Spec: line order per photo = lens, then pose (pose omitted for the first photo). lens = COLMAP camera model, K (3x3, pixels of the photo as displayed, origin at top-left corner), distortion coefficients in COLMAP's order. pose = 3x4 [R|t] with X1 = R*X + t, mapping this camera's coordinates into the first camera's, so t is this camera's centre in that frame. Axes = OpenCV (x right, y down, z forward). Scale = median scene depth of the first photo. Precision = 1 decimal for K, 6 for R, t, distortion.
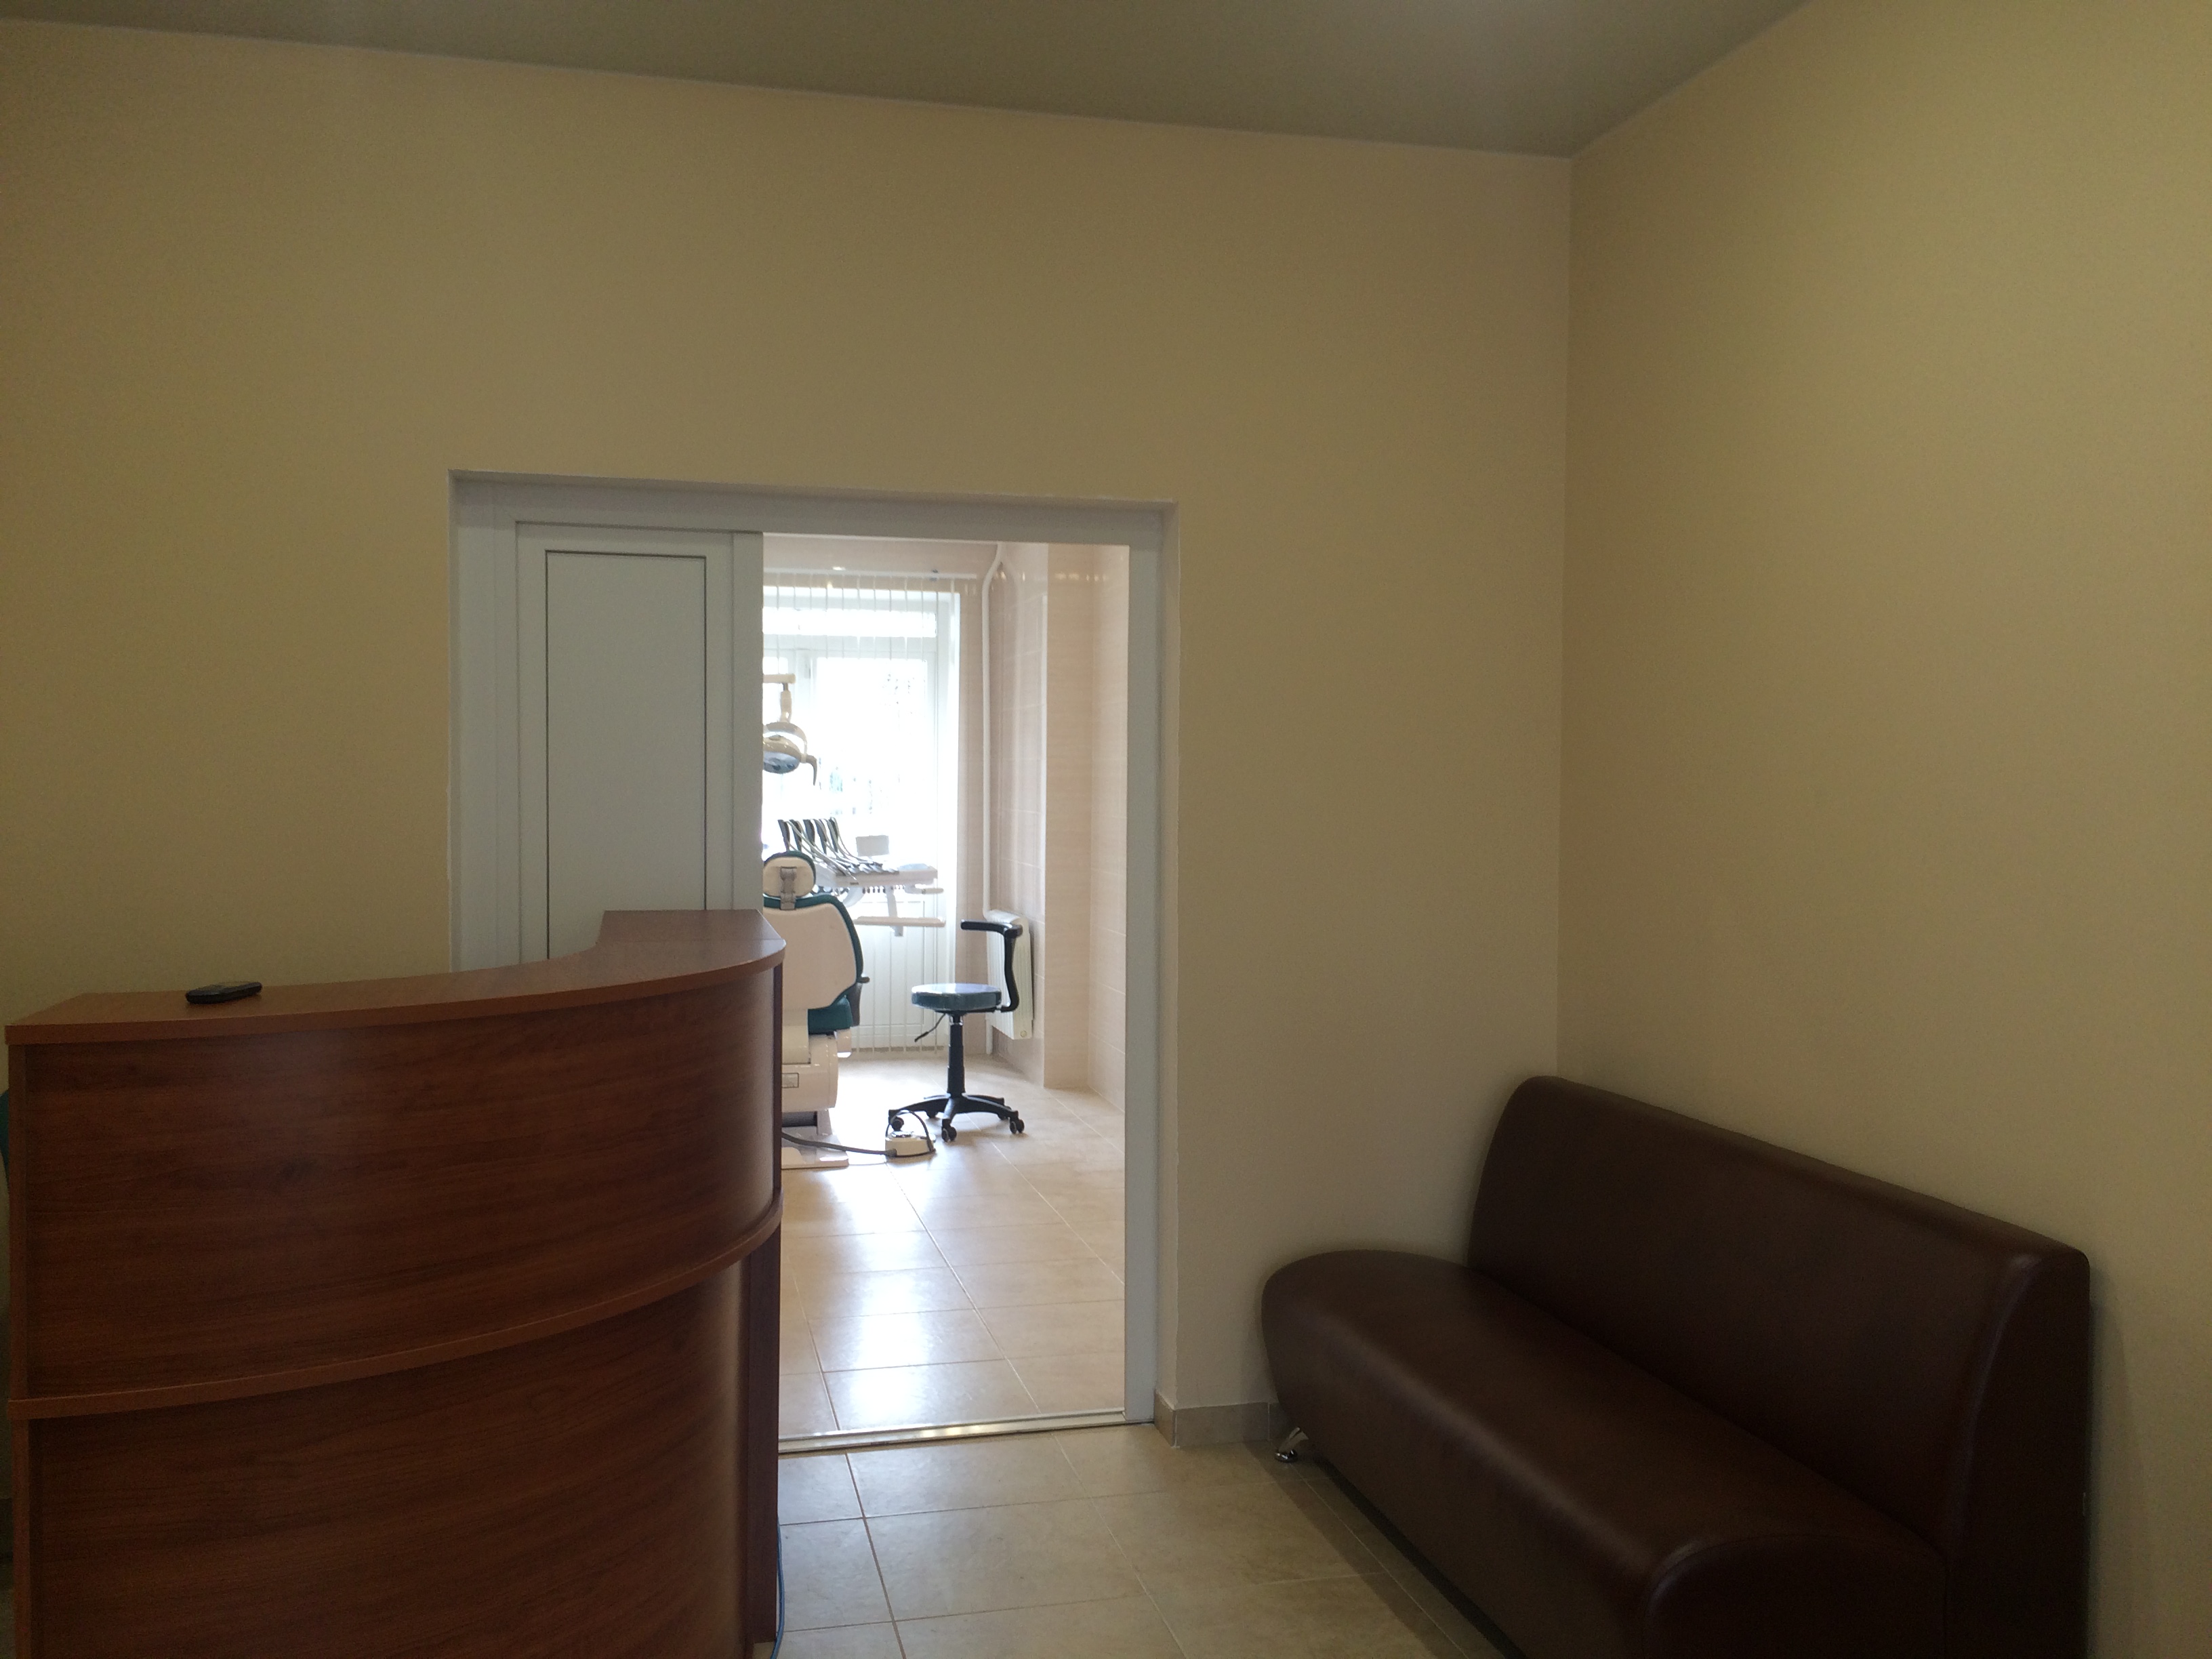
lens RADIAL K [[1854.2, 0, 1106.0], [0, 1854.2, 829.5], [0, 0, 1]] dist [0.048098, 0.001194]
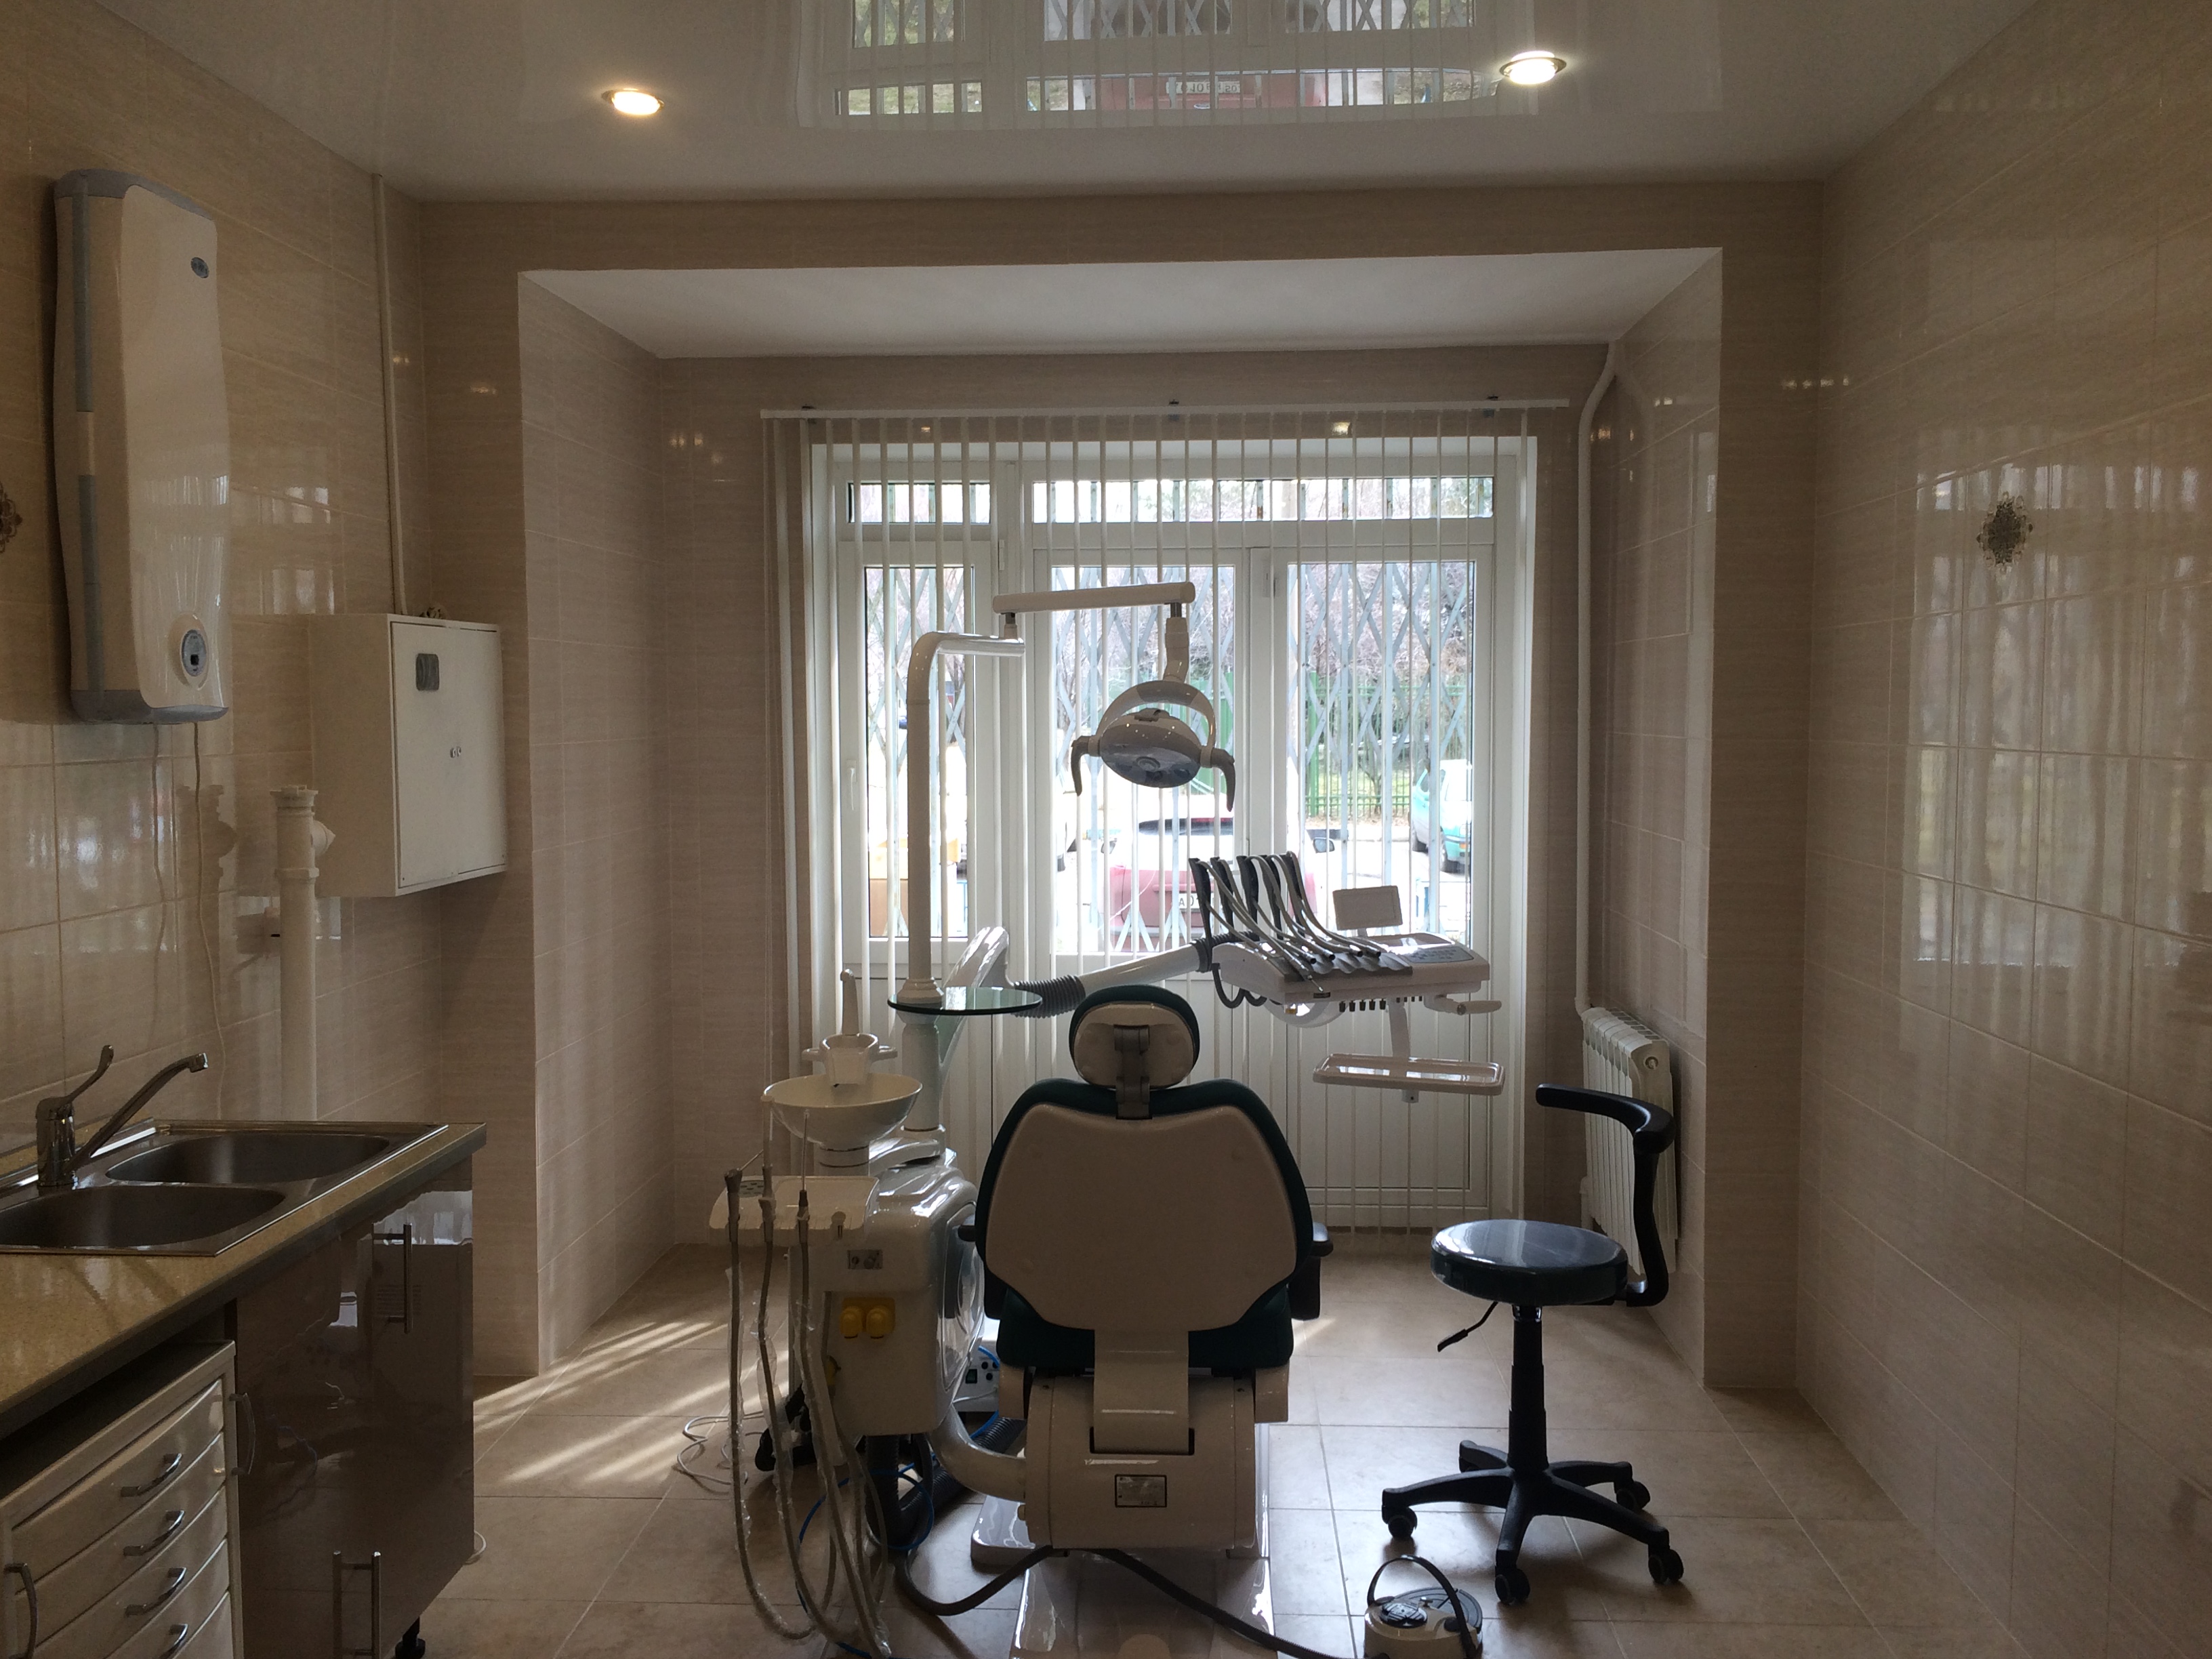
lens RADIAL K [[1949.7, 0, 1106.0], [0, 1949.7, 829.5], [0, 0, 1]] dist [0.058909, -0.001439]
pose [[0.957334, 0.005893, -0.288923, -0.037292], [0.002873, 0.999549, 0.029906, -0.031633], [0.288969, -0.029460, 0.956885, 0.461432]]
